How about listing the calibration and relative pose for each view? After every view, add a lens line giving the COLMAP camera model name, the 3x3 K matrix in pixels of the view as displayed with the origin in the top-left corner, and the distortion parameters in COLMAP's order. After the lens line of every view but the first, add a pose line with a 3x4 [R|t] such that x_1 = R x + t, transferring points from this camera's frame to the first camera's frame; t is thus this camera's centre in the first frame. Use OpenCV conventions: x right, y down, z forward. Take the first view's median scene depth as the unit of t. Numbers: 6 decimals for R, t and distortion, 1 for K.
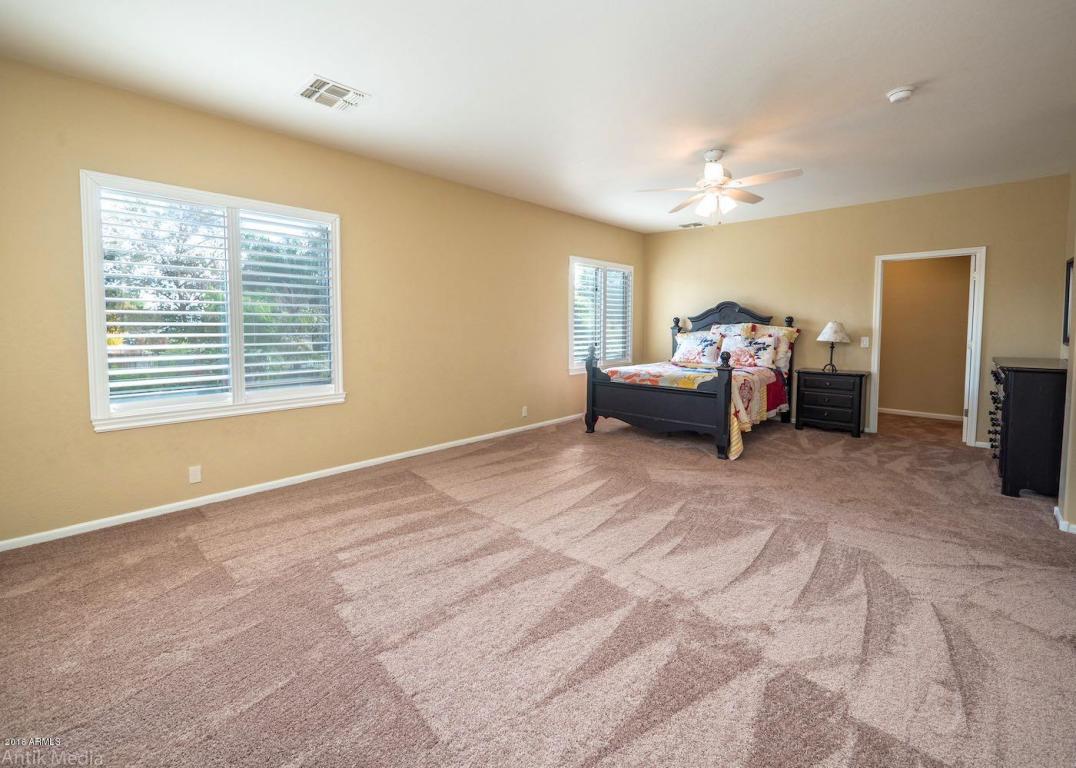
lens RADIAL K [[454.6, 0, 540.2], [0, 454.6, 354.0], [0, 0, 1]] dist [-0.004574, -0.000256]
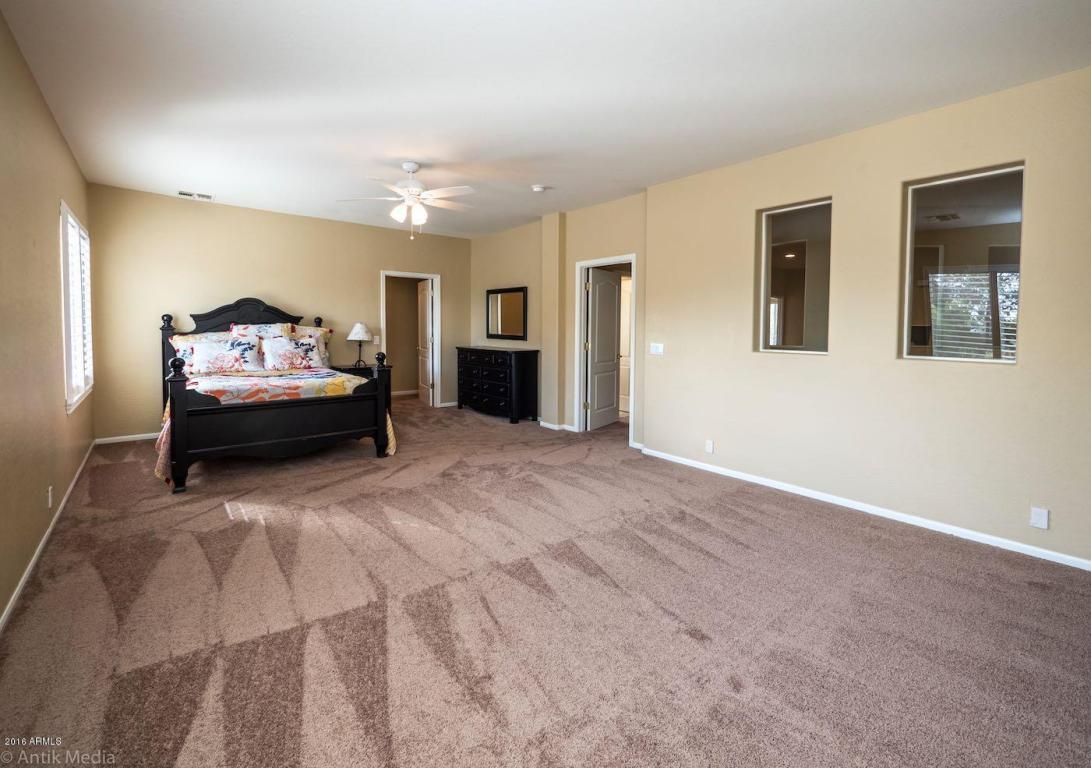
lens RADIAL K [[462.6, 0, 549.7], [0, 462.6, 345.2], [0, 0, 1]] dist [-0.001658, -0.000499]
pose [[0.138516, -0.039036, 0.989591, -0.427379], [0.055150, 0.997976, 0.031648, -0.024831], [-0.988823, 0.050192, 0.140388, 0.354446]]
